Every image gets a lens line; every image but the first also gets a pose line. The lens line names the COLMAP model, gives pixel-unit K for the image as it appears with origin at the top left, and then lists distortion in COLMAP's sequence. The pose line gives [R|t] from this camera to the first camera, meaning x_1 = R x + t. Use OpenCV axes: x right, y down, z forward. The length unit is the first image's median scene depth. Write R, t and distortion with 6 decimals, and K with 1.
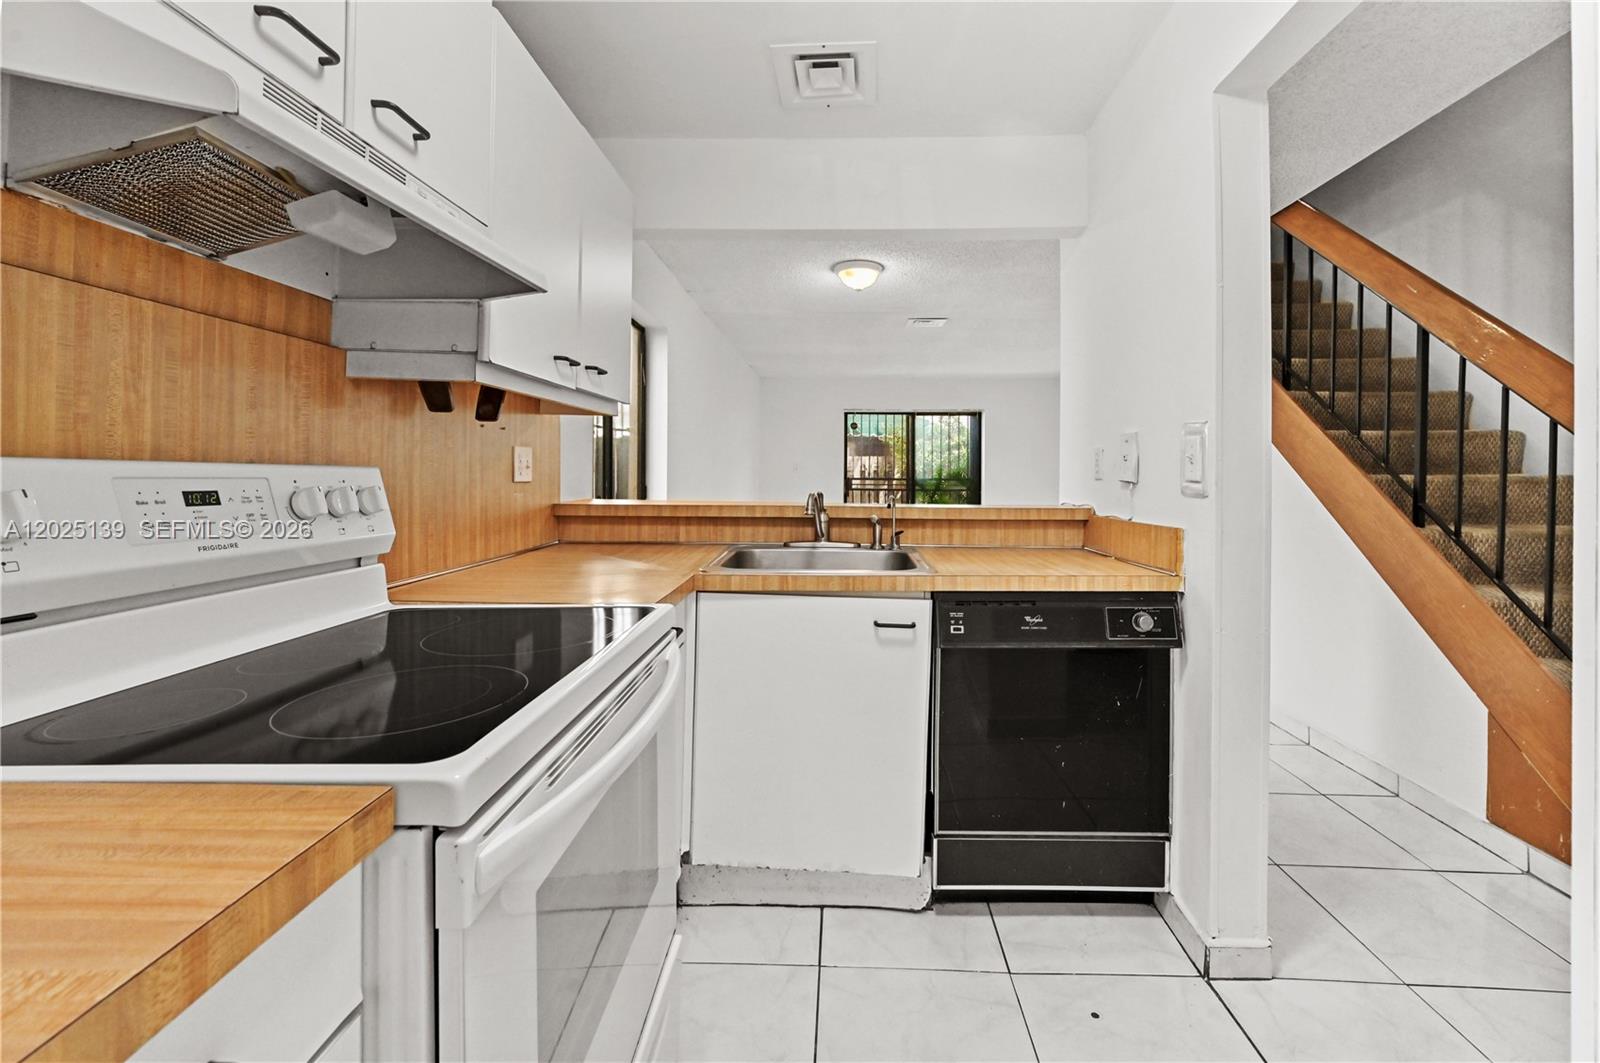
lens RADIAL K [[650.3, 0, 803.3], [0, 650.3, 488.2], [0, 0, 1]] dist [0.016190, 0.000071]
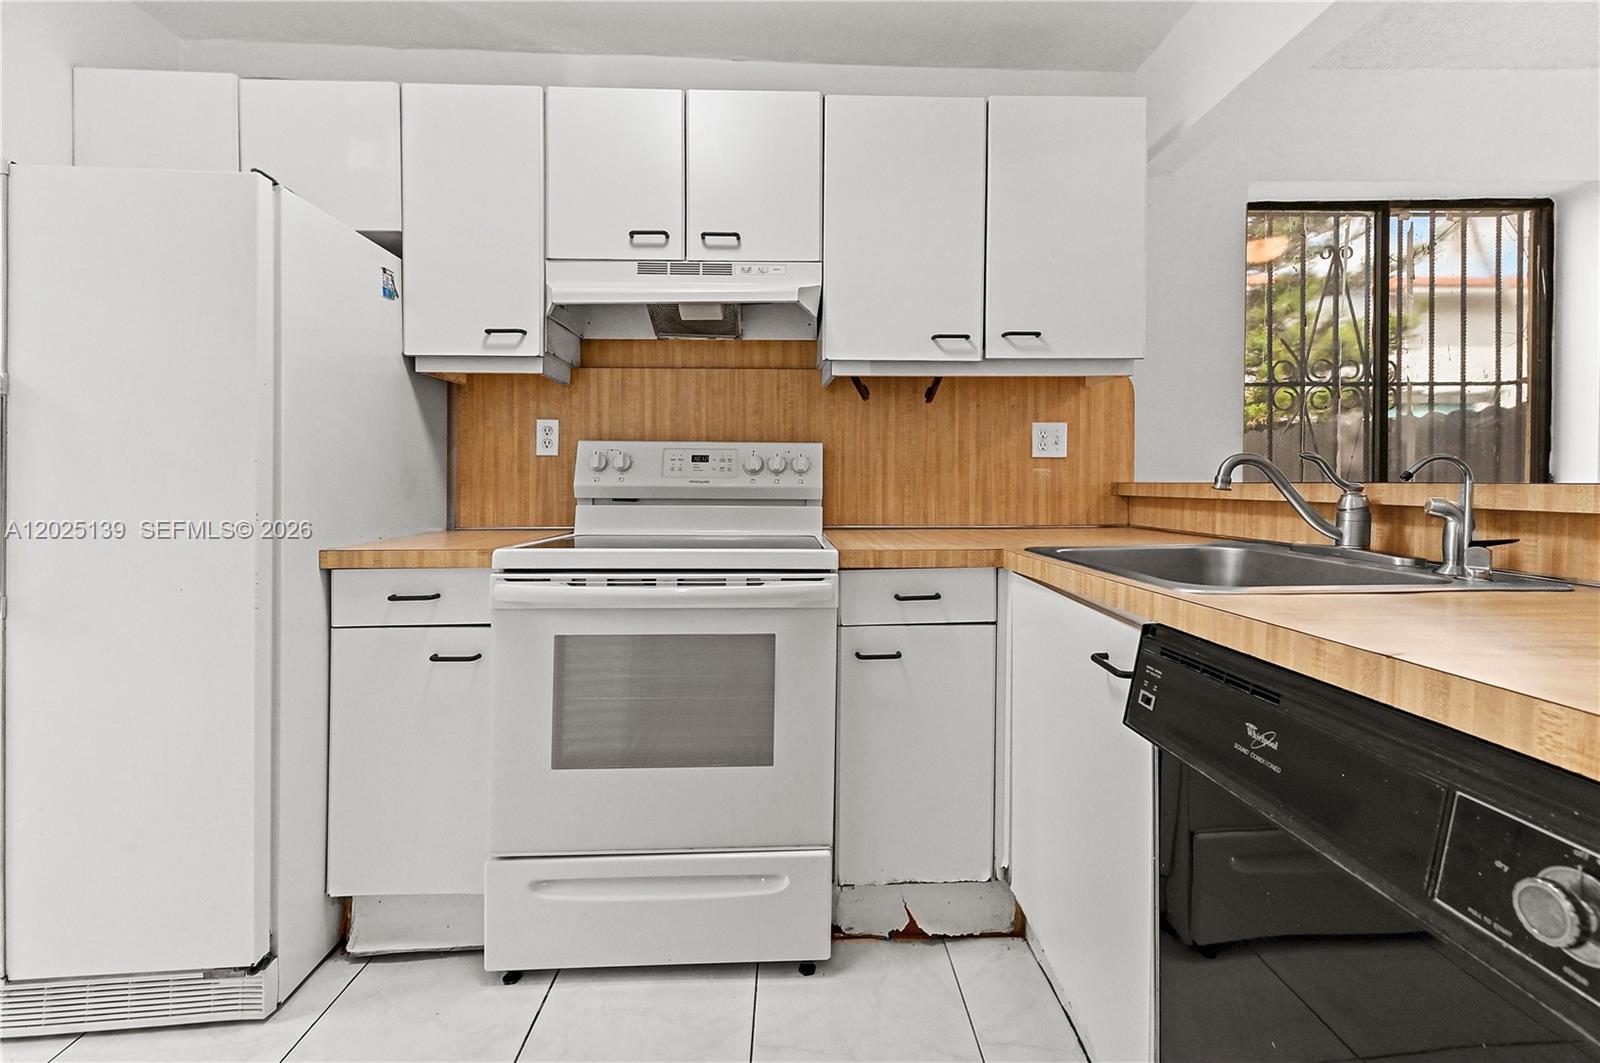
lens RADIAL K [[668.6, 0, 803.0], [0, 668.6, 488.4], [0, 0, 1]] dist [0.005763, 0.000252]
pose [[0.082127, 0.006916, -0.996598, 0.542884], [-0.023155, 0.999719, 0.005030, 0.040326], [0.996353, 0.022663, 0.082265, 0.505281]]
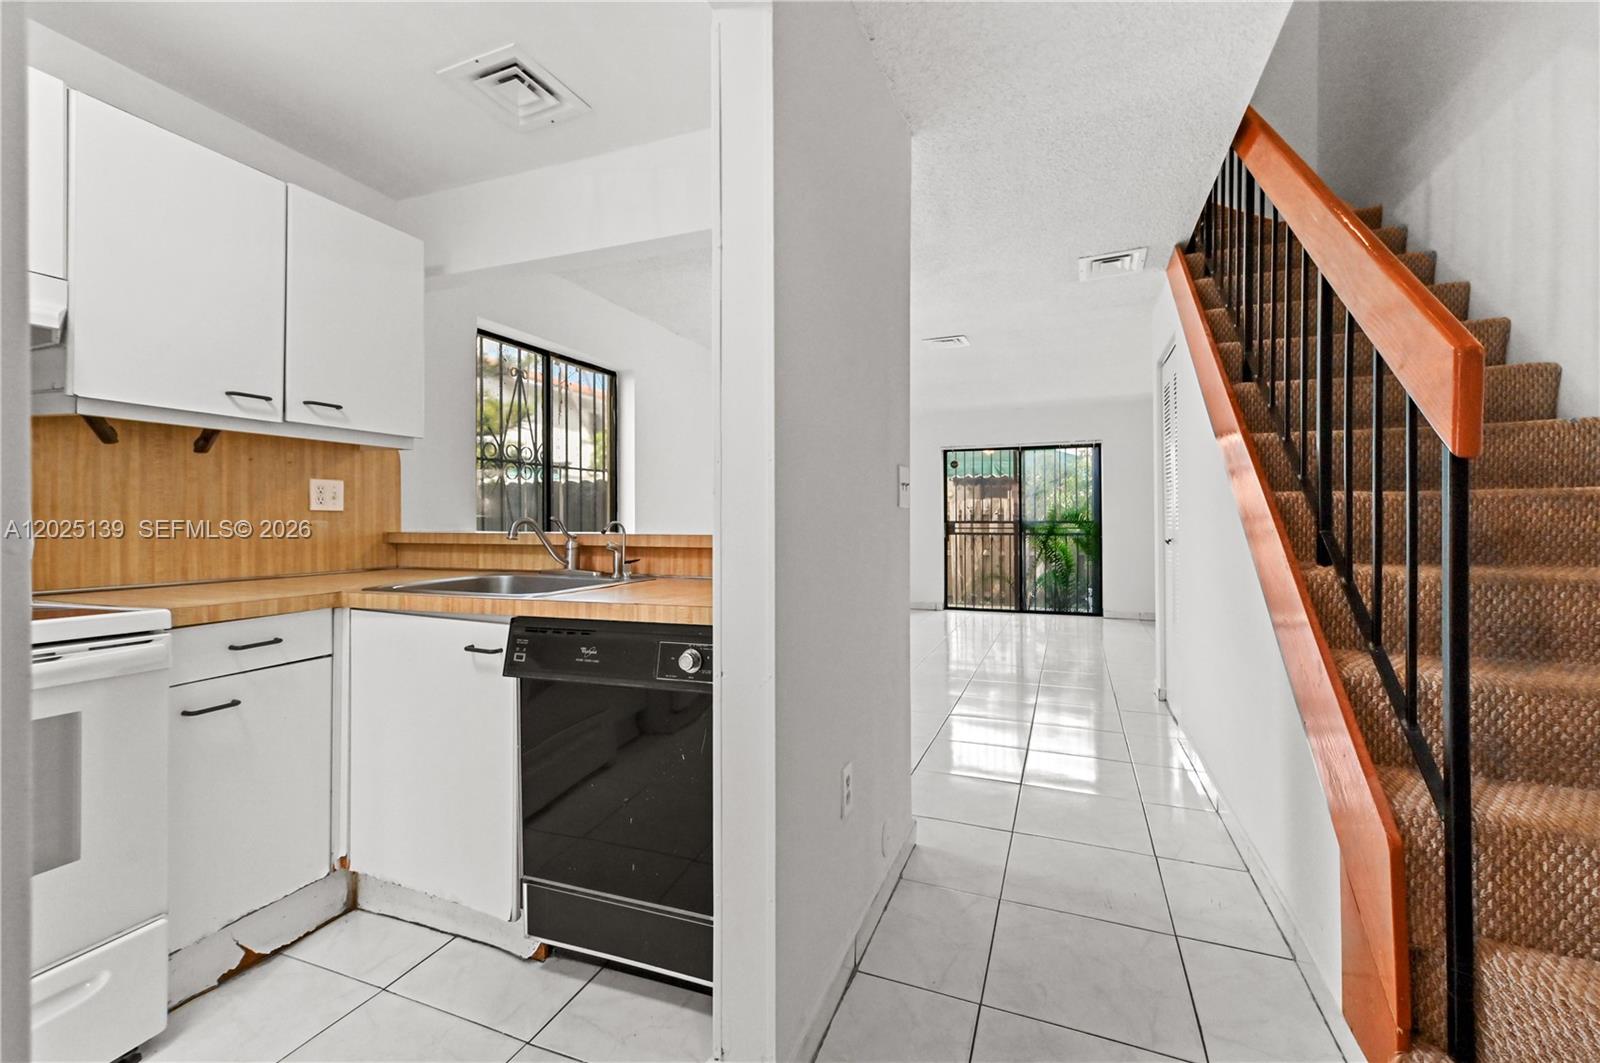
lens RADIAL K [[663.6, 0, 805.1], [0, 663.6, 512.3], [0, 0, 1]] dist [0.001729, 0.000115]
pose [[0.947131, -0.008692, -0.320729, 0.686896], [-0.003405, 0.999304, -0.037137, 0.031583], [0.320829, 0.036266, 0.946443, 0.163673]]
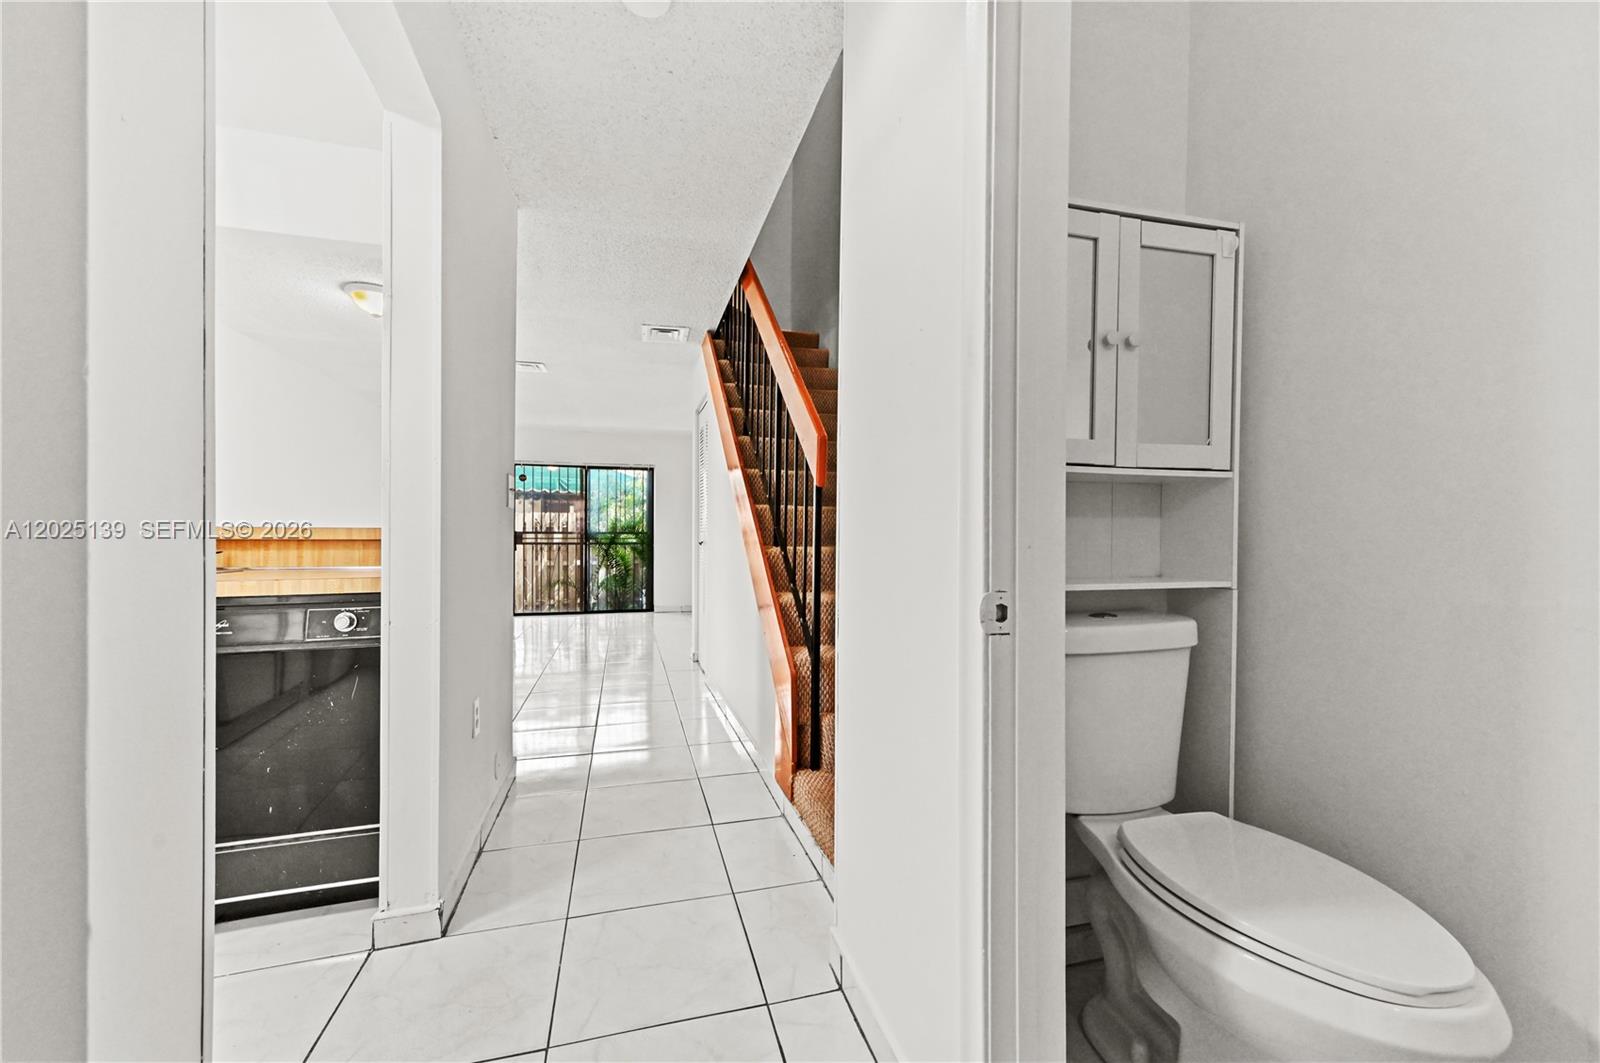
lens RADIAL K [[638.7, 0, 807.5], [0, 638.7, 536.0], [0, 0, 1]] dist [0.002782, 0.000117]
pose [[0.945196, 0.002266, 0.326497, 0.645641], [0.006388, 0.999656, -0.025431, 0.072489], [-0.326442, 0.026123, 0.944856, -0.151049]]
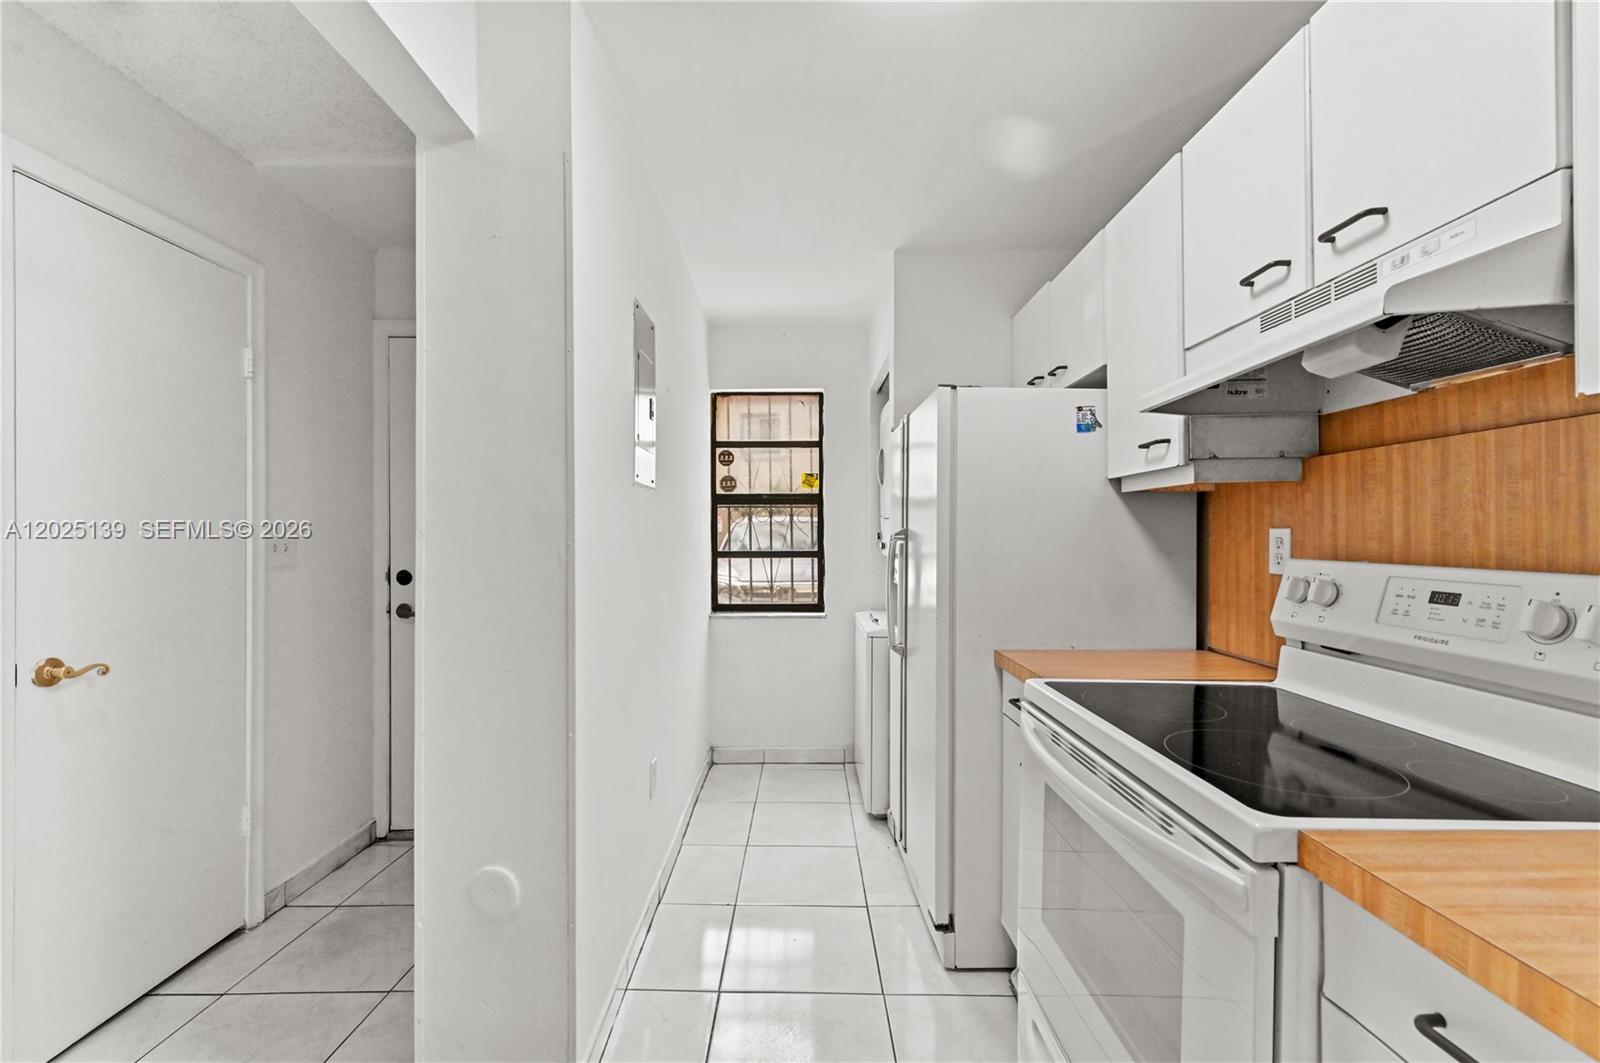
lens RADIAL K [[667.3, 0, 806.2], [0, 667.3, 531.1], [0, 0, 1]] dist [0.034008, 0.000063]
pose [[-0.997848, -0.006077, -0.065281, 0.131107], [-0.007098, 0.999856, 0.015416, -0.050352], [0.065178, 0.015846, -0.997748, 0.938619]]
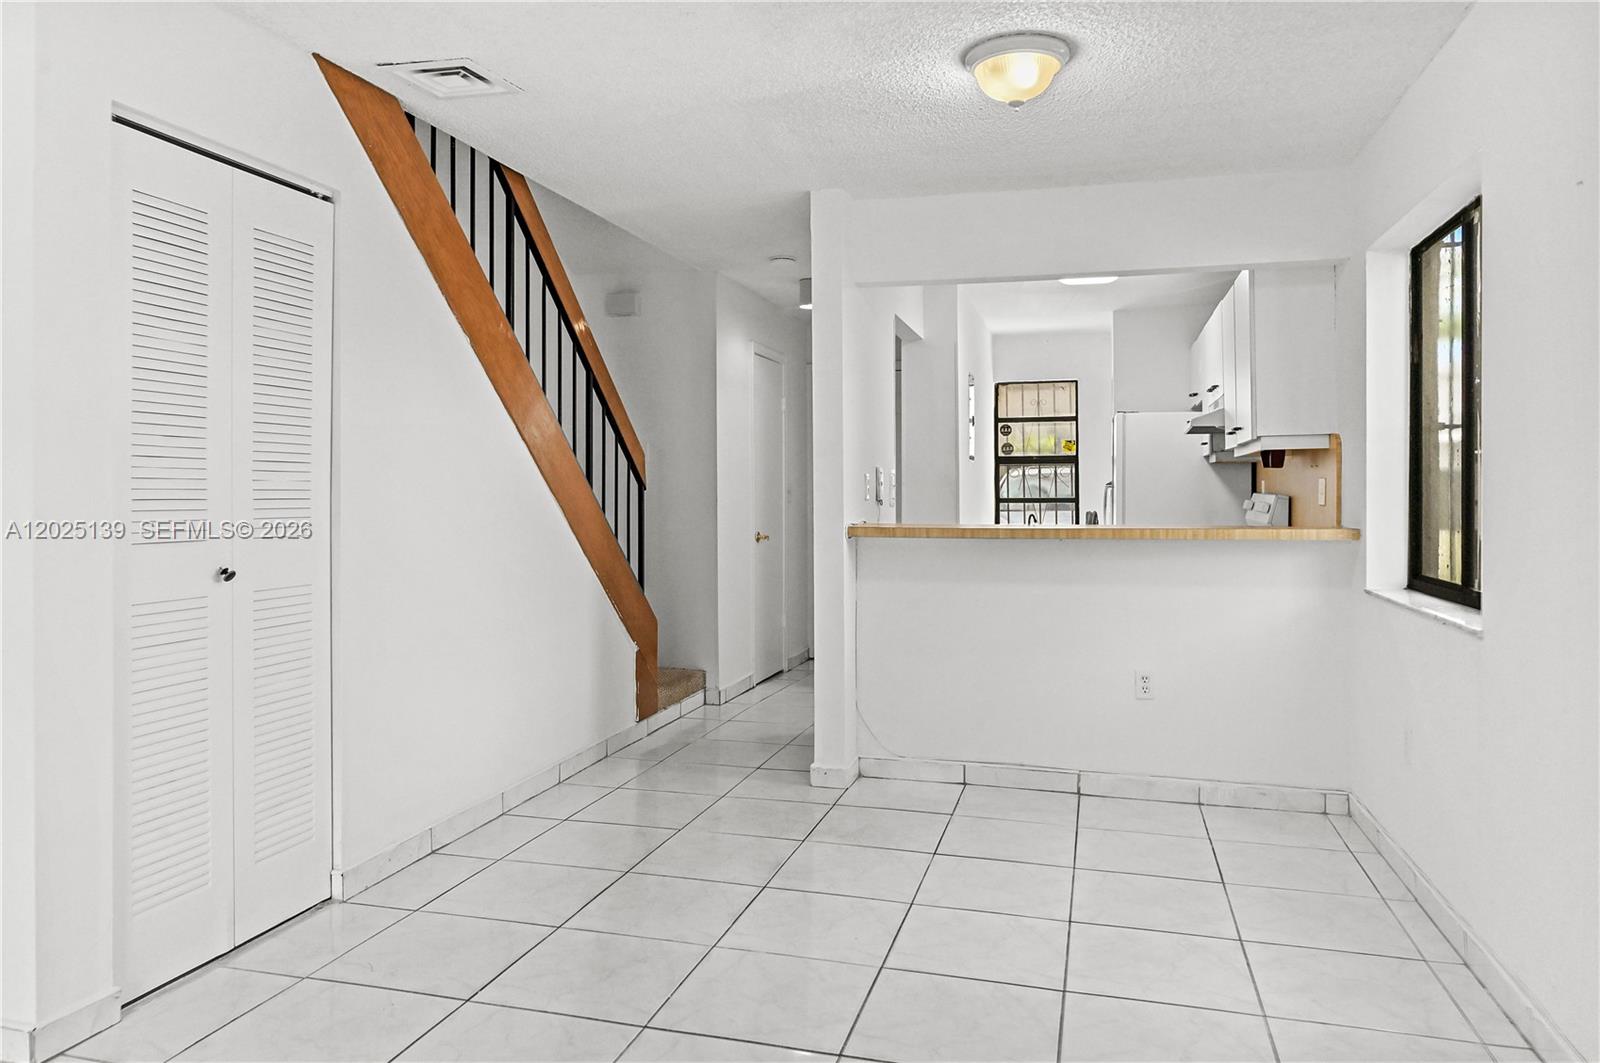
lens RADIAL K [[1095.7, 0, 797.7], [0, 1095.7, 494.7], [0, 0, 1]] dist [-0.001284, -0.001569]
pose [[-0.975924, -0.003749, 0.218080, 0.098539], [0.001493, 0.999714, 0.023866, -0.076706], [-0.218107, 0.023617, -0.975639, 3.152721]]
